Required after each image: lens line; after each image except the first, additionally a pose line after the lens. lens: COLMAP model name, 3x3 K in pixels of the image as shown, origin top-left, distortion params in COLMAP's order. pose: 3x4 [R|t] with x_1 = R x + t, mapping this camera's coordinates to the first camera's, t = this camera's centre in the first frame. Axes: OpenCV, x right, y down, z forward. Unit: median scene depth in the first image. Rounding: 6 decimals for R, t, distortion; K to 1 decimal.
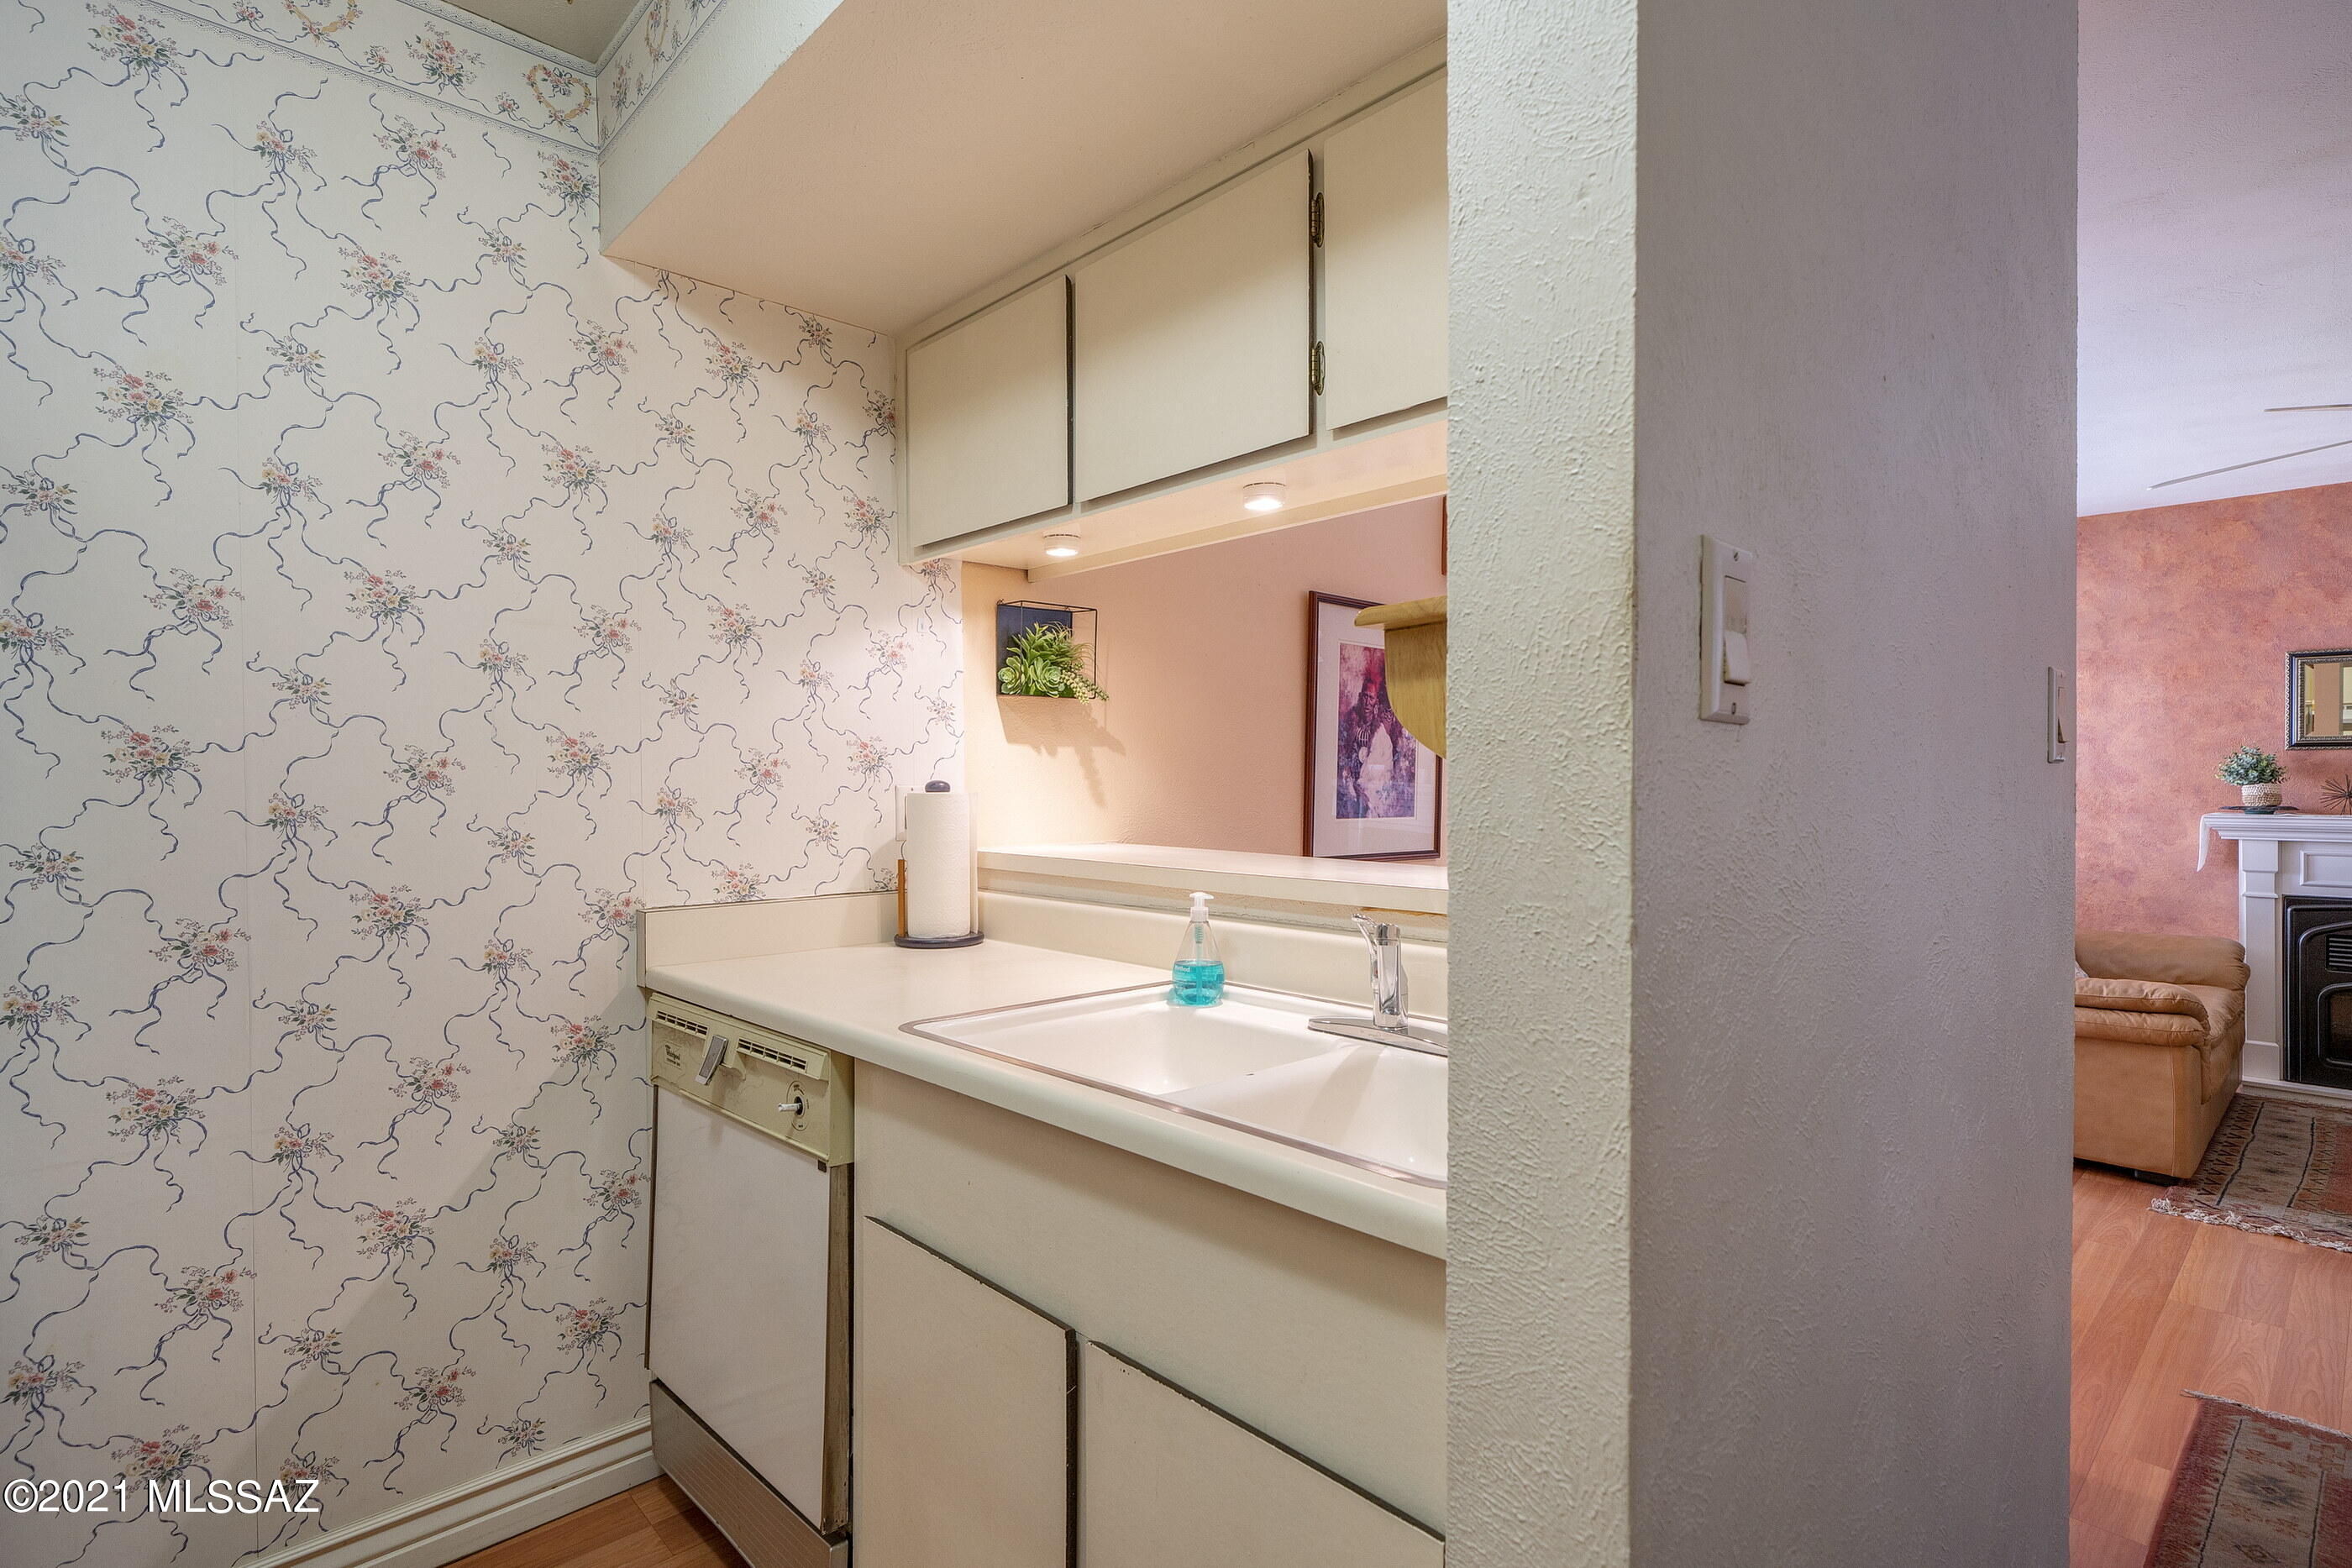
lens RADIAL K [[950.0, 0, 1180.5], [0, 950.0, 779.1], [0, 0, 1]] dist [-0.000364, -0.000089]
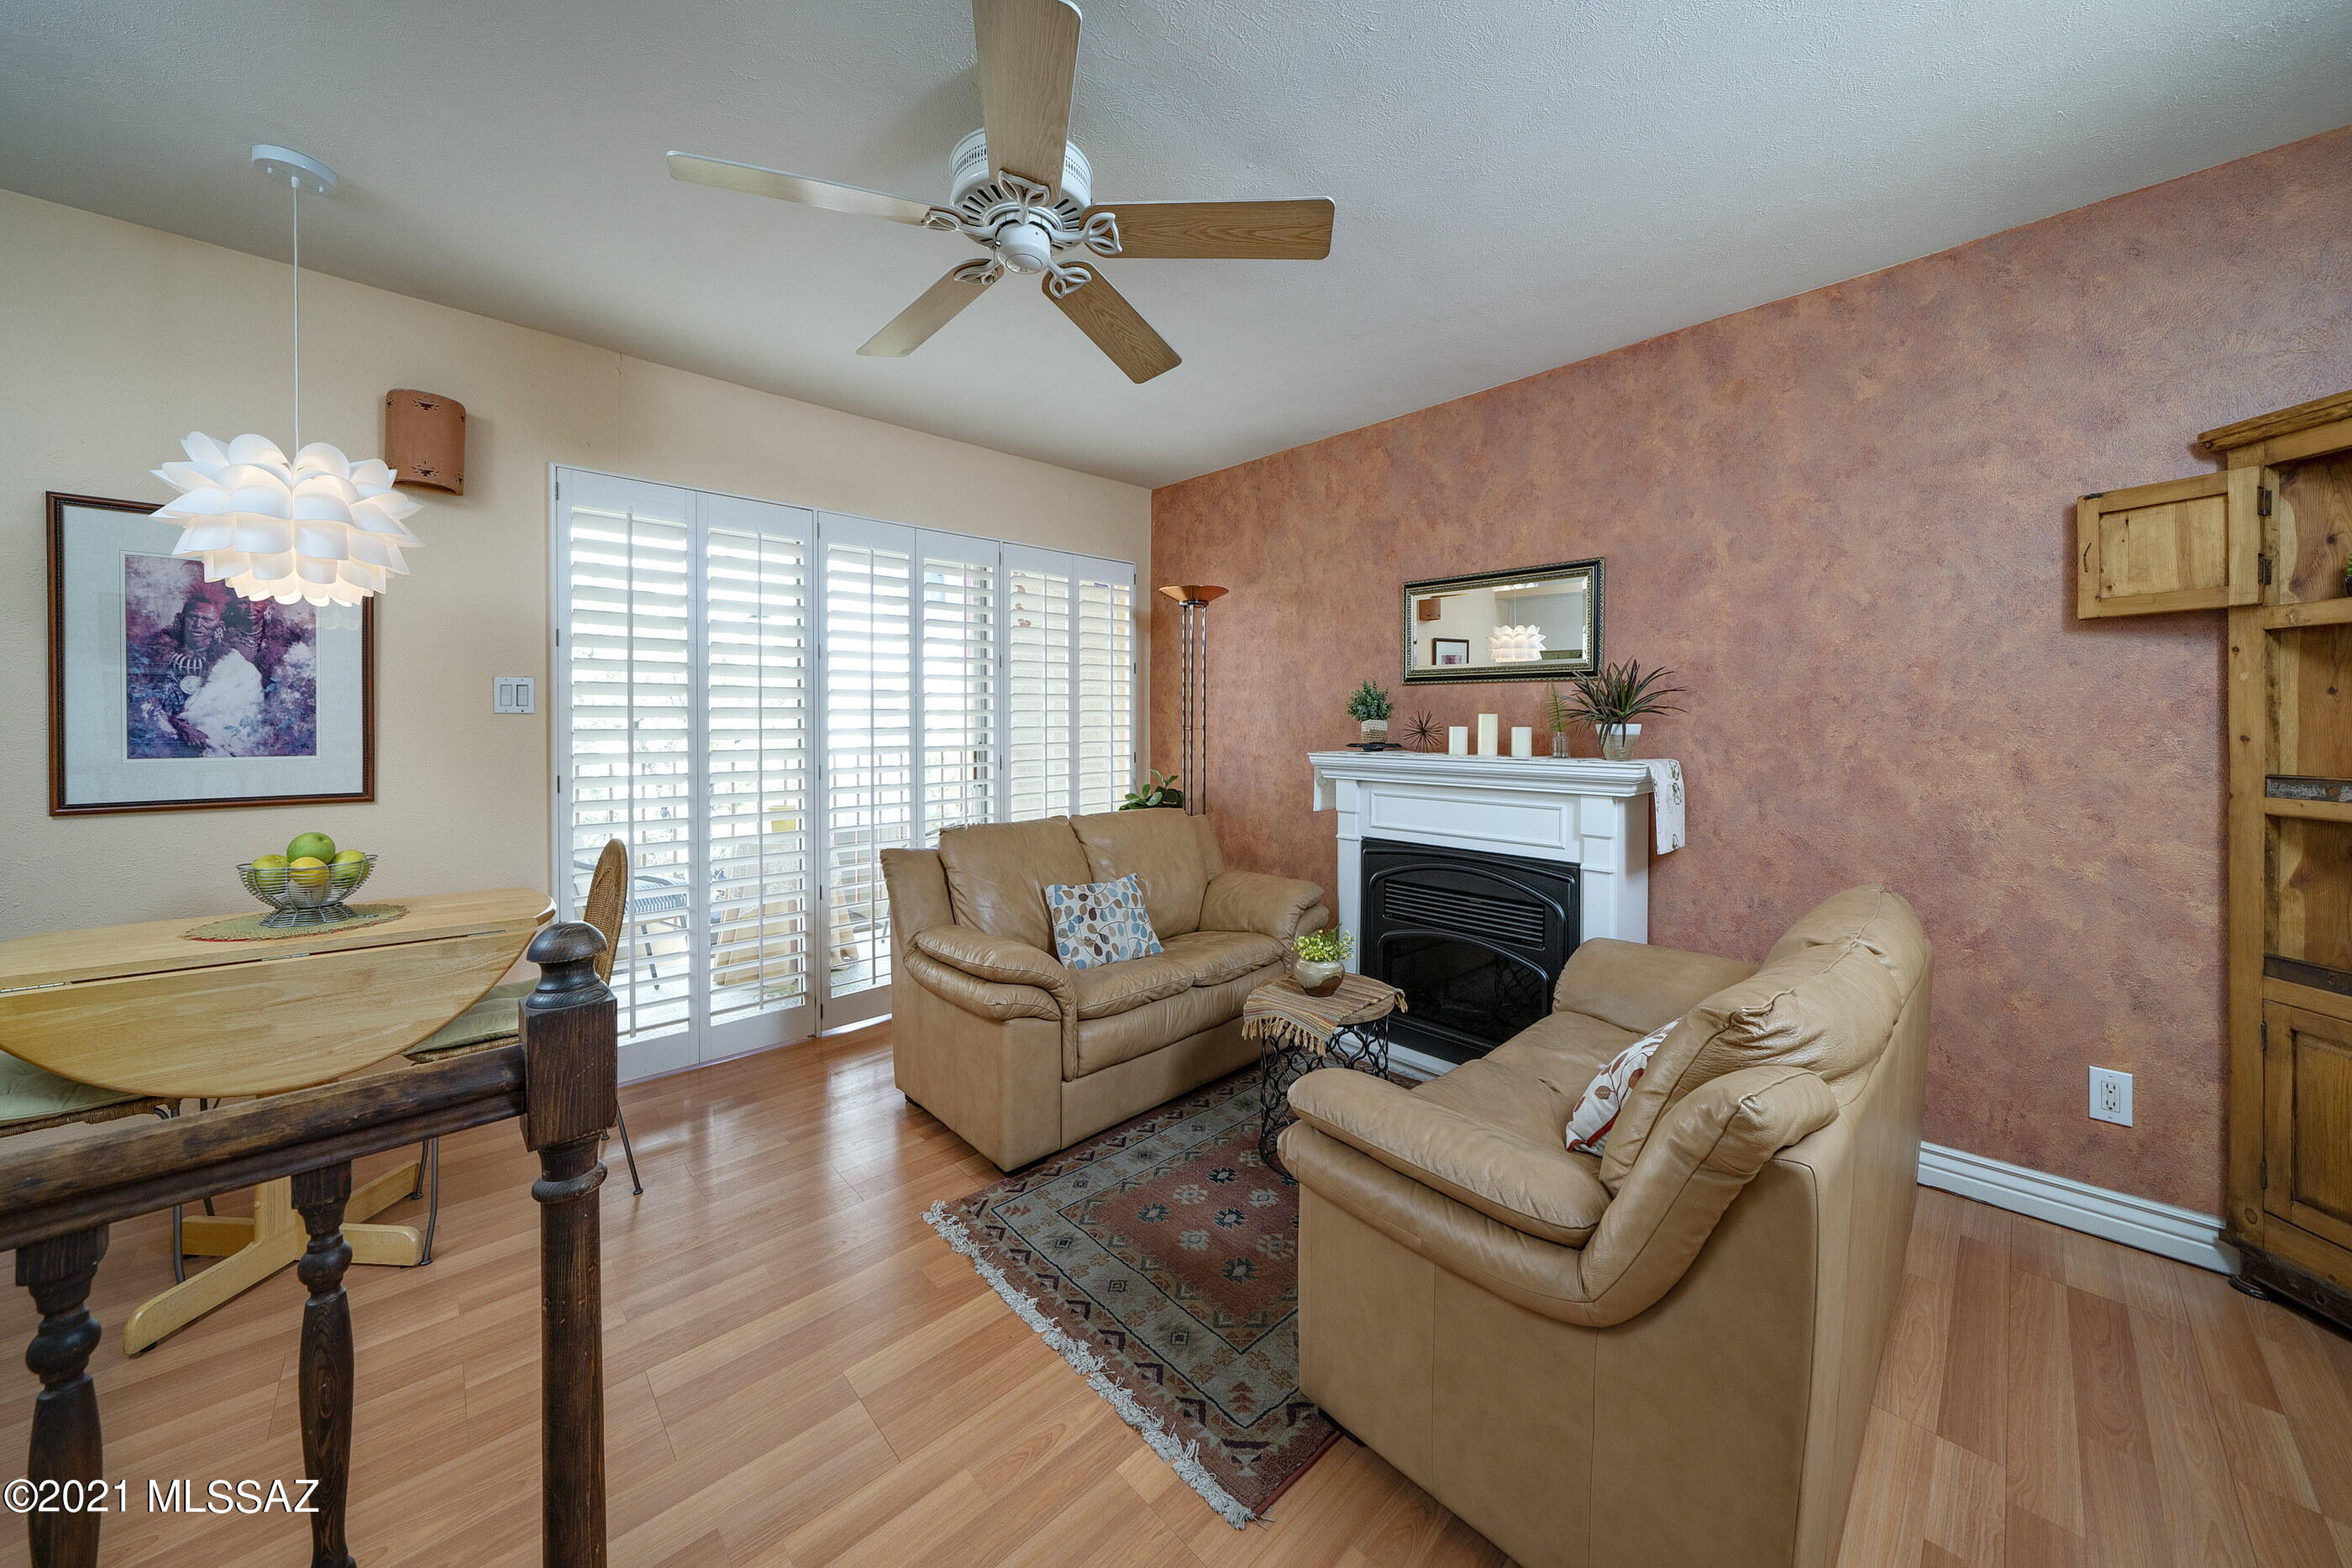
lens RADIAL K [[836.2, 0, 1070.8], [0, 836.2, 729.5], [0, 0, 1]] dist [-0.002147, -0.000209]
pose [[0.999120, 0.001123, 0.041928, 0.814987], [-0.001806, 0.999866, 0.016249, 0.001181], [-0.041904, -0.016310, 0.998988, 0.170528]]
